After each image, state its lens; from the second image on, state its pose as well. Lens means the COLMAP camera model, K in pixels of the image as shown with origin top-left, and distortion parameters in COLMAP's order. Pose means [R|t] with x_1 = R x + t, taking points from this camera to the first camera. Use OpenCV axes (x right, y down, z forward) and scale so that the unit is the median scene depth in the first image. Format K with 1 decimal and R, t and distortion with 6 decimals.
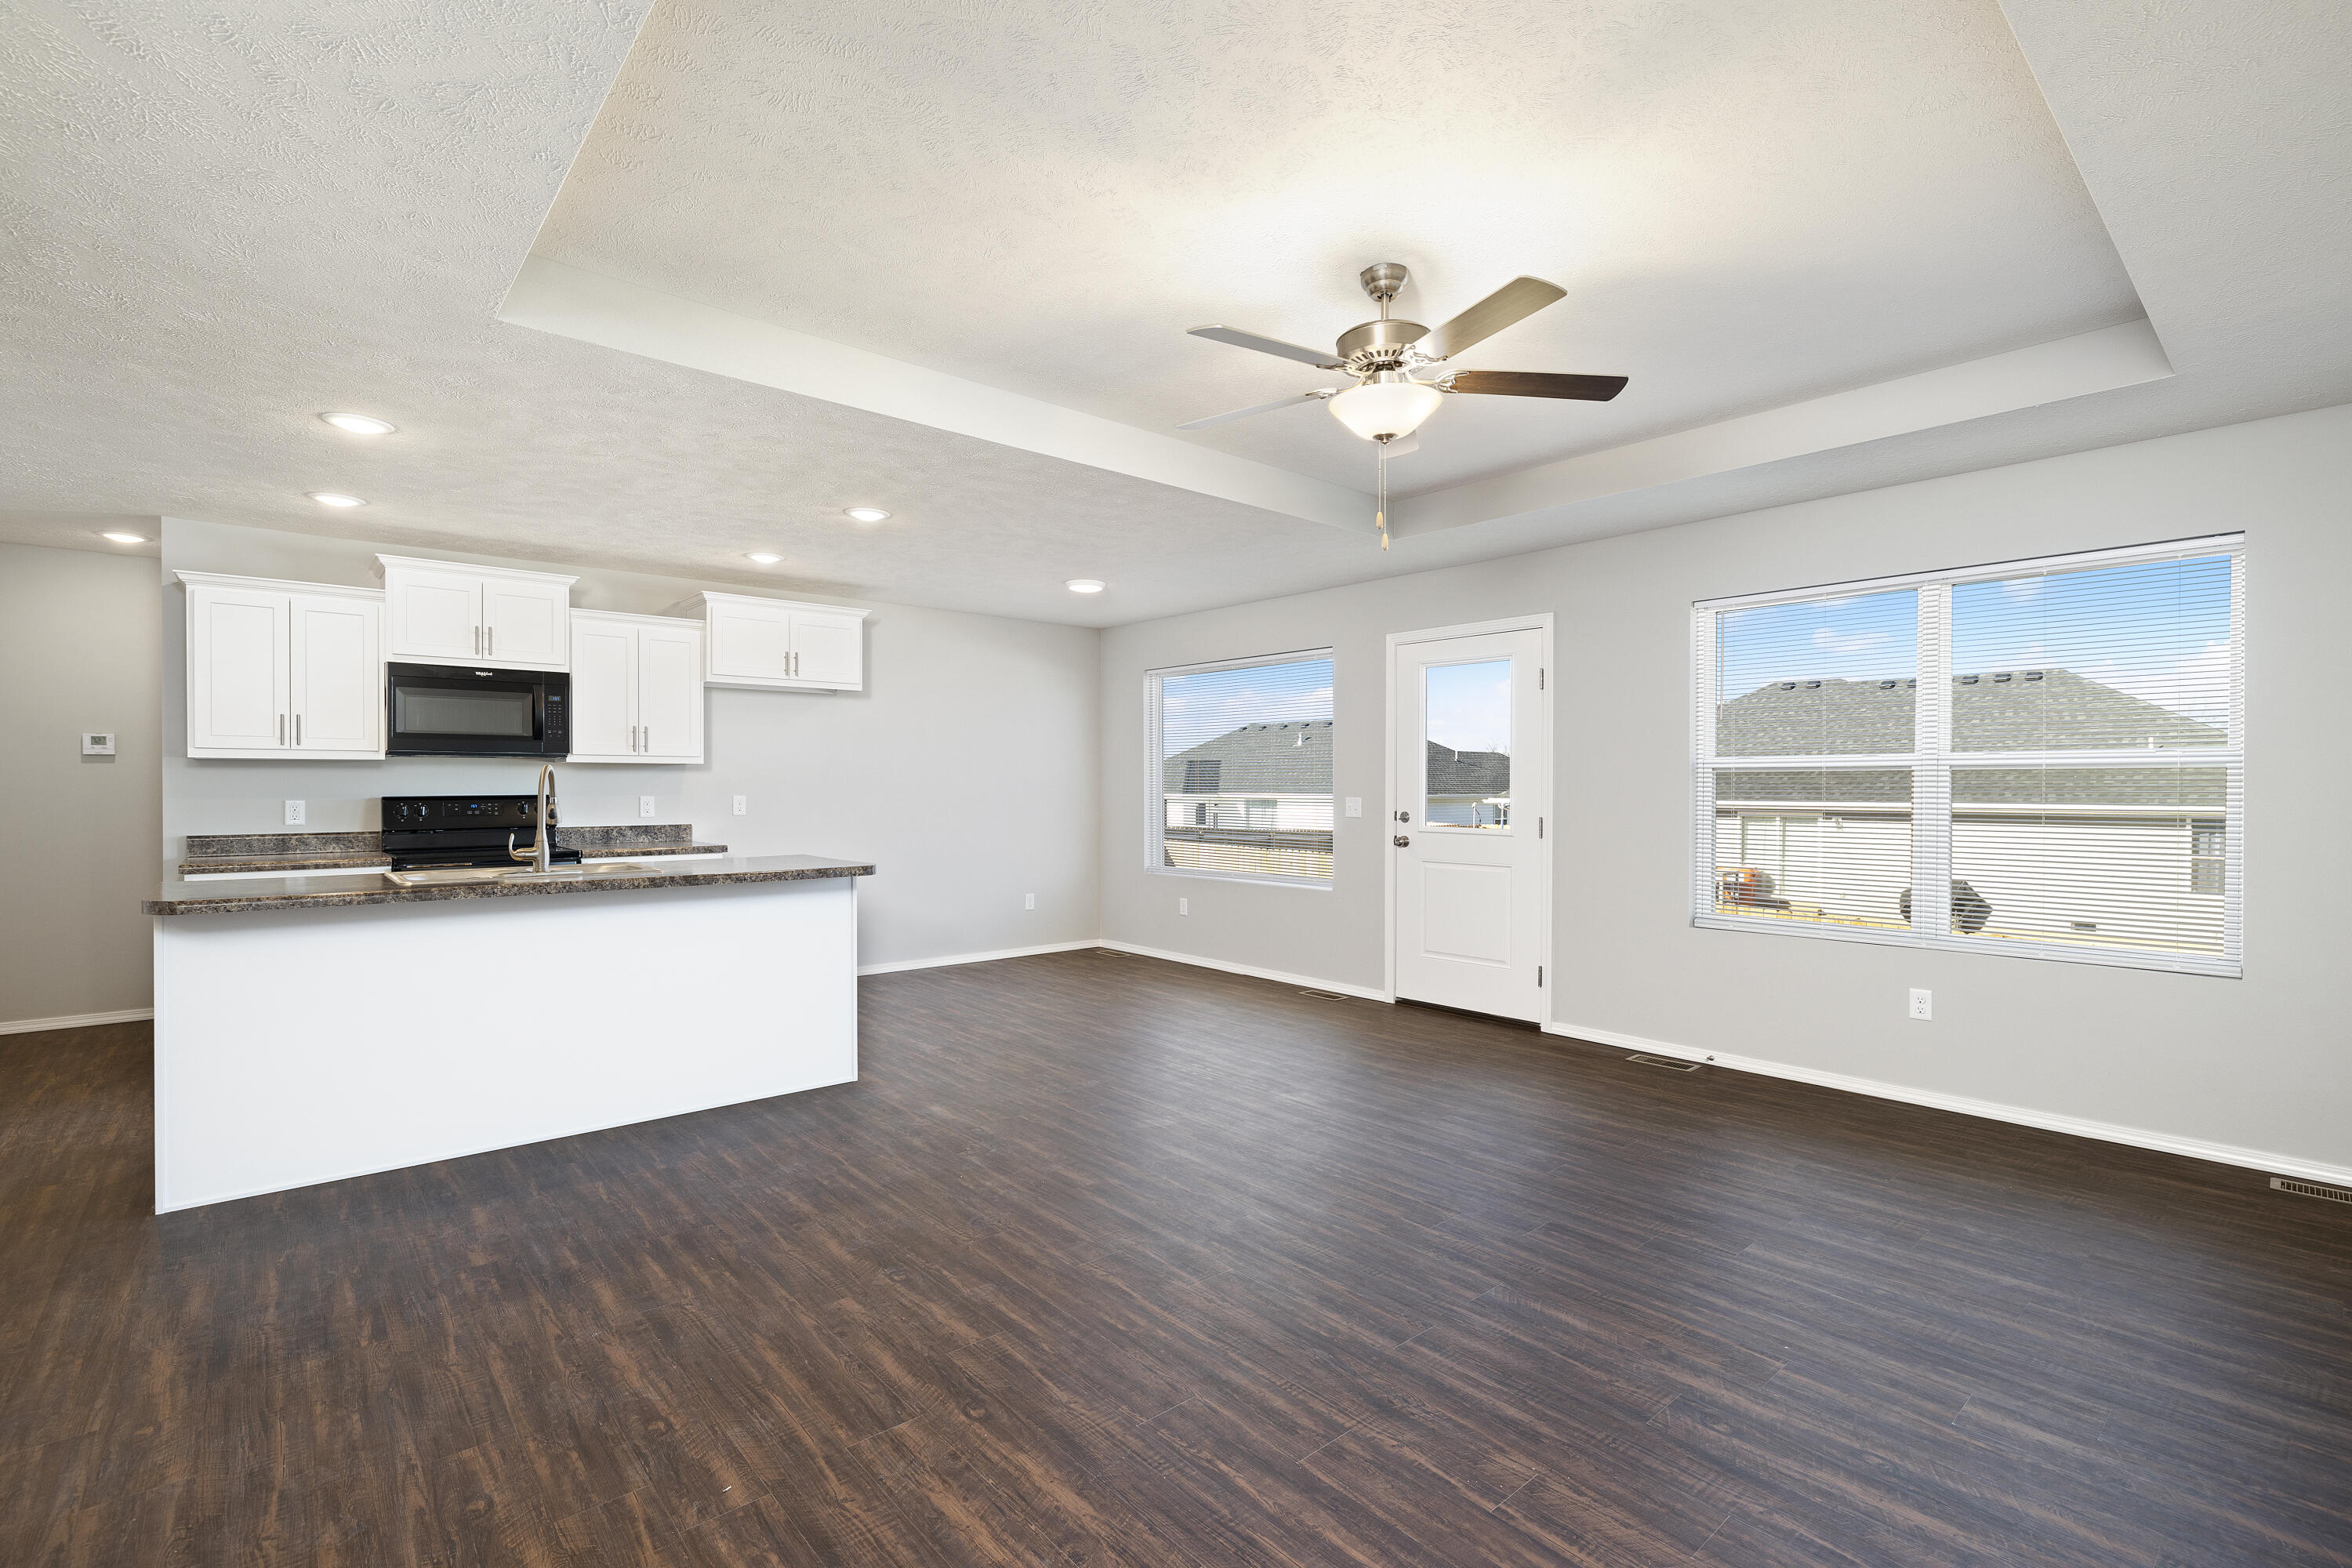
lens RADIAL K [[1059.6, 0, 1163.1], [0, 1059.6, 809.3], [0, 0, 1]] dist [-0.004225, 0.000114]
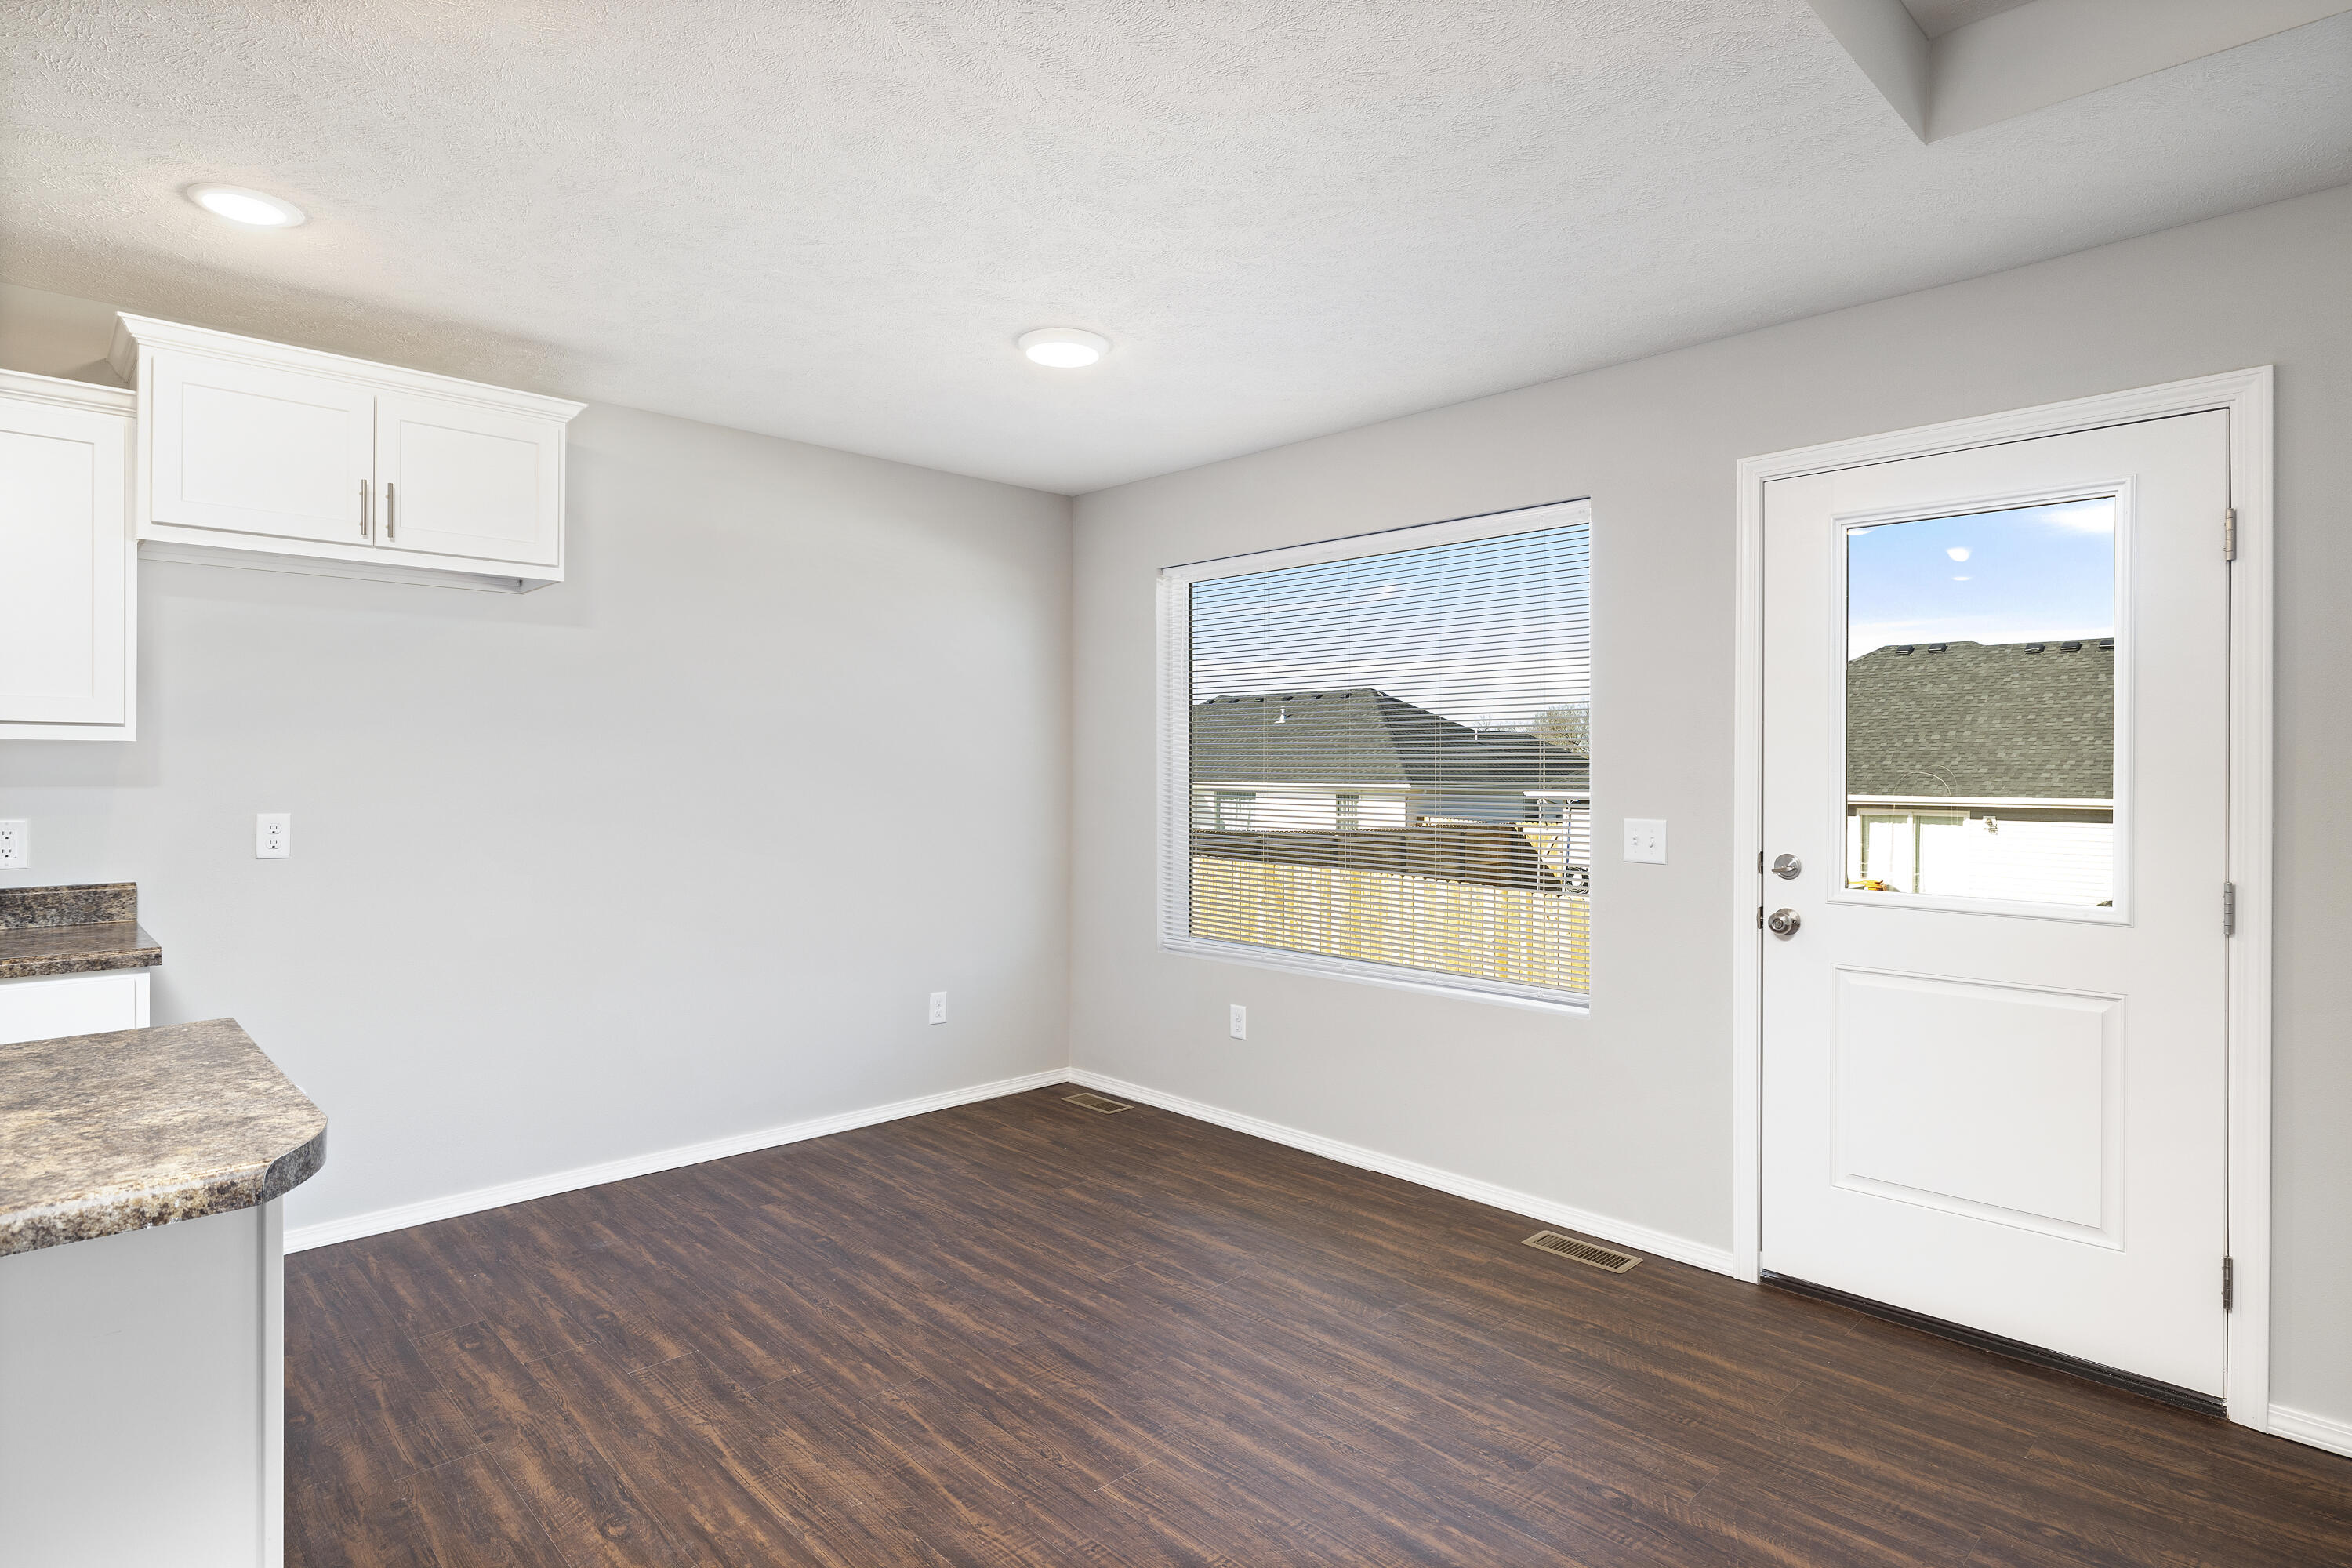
lens RADIAL K [[1235.5, 0, 1180.3], [0, 1235.5, 774.9], [0, 0, 1]] dist [-0.000810, -0.000098]
pose [[0.997944, 0.001628, 0.064078, -0.085838], [-0.000422, 0.999823, -0.018820, -0.030685], [-0.064097, 0.018754, 0.997767, 0.718117]]
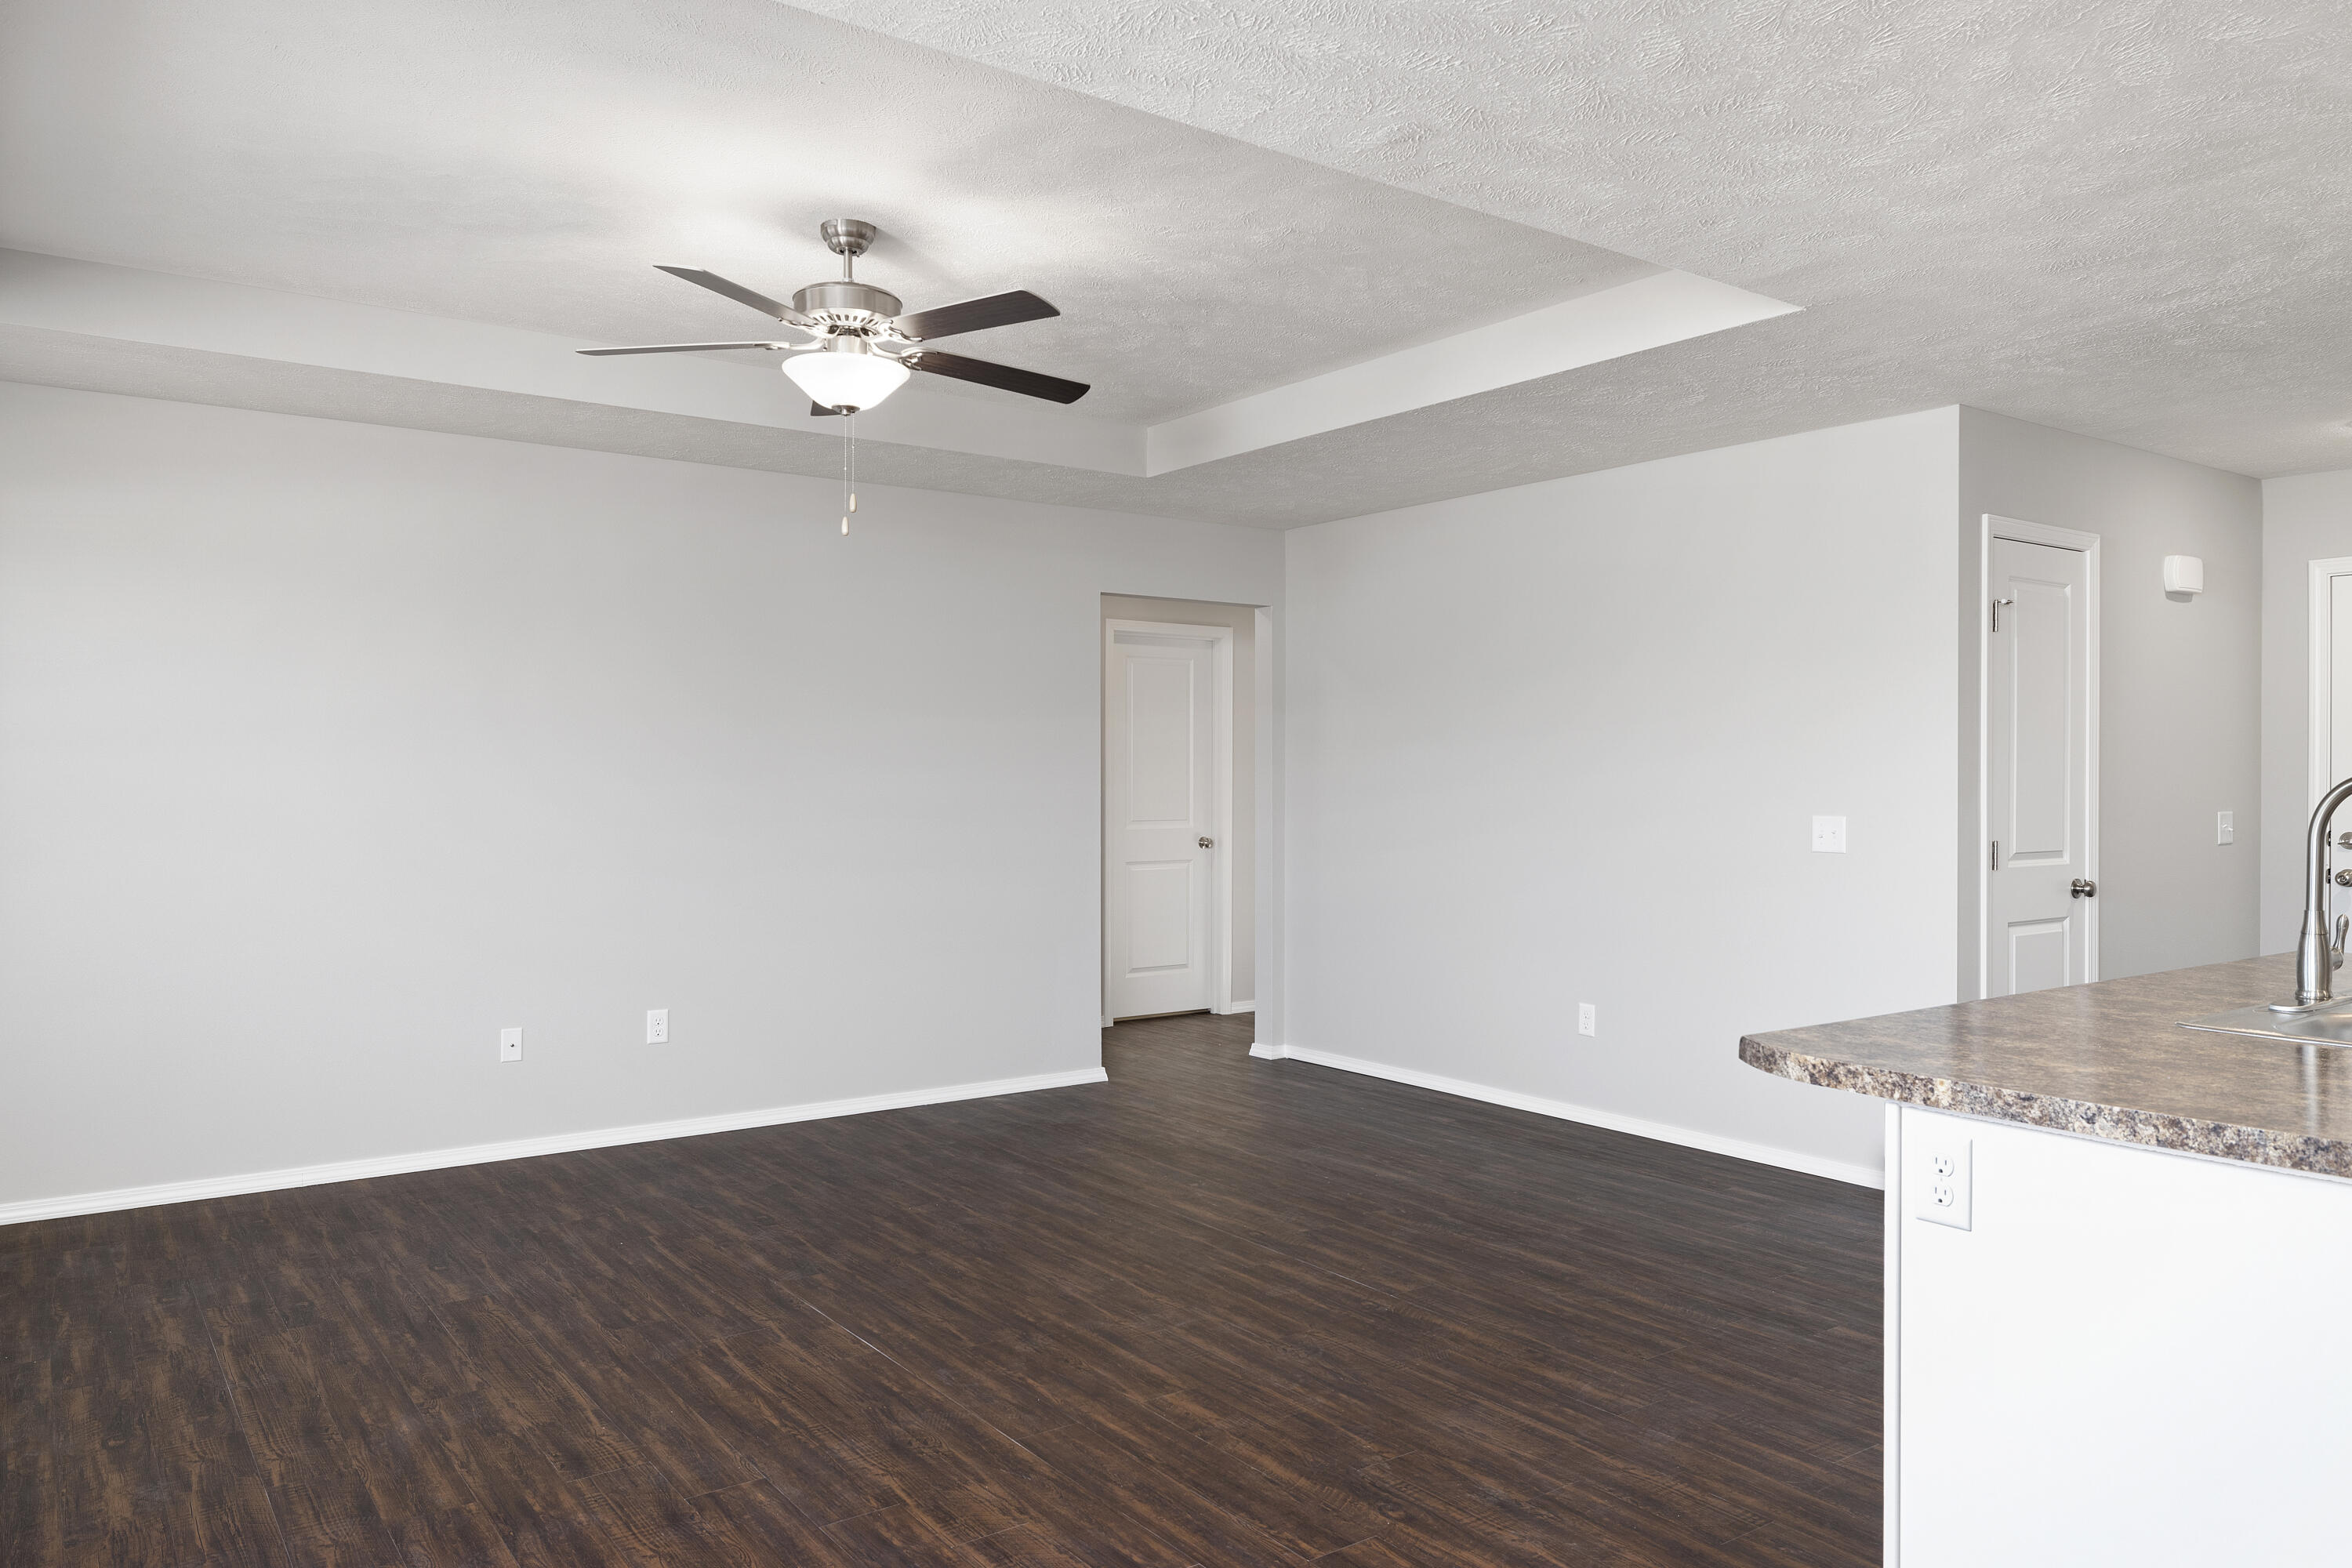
lens RADIAL K [[1618.6, 0, 1188.7], [0, 1618.6, 785.7], [0, 0, 1]] dist [-0.013446, 0.000341]
pose [[-0.997421, -0.005322, 0.071581, -0.121930], [-0.003128, 0.999522, 0.030741, -0.053413], [-0.071710, 0.030438, -0.996961, 1.609566]]
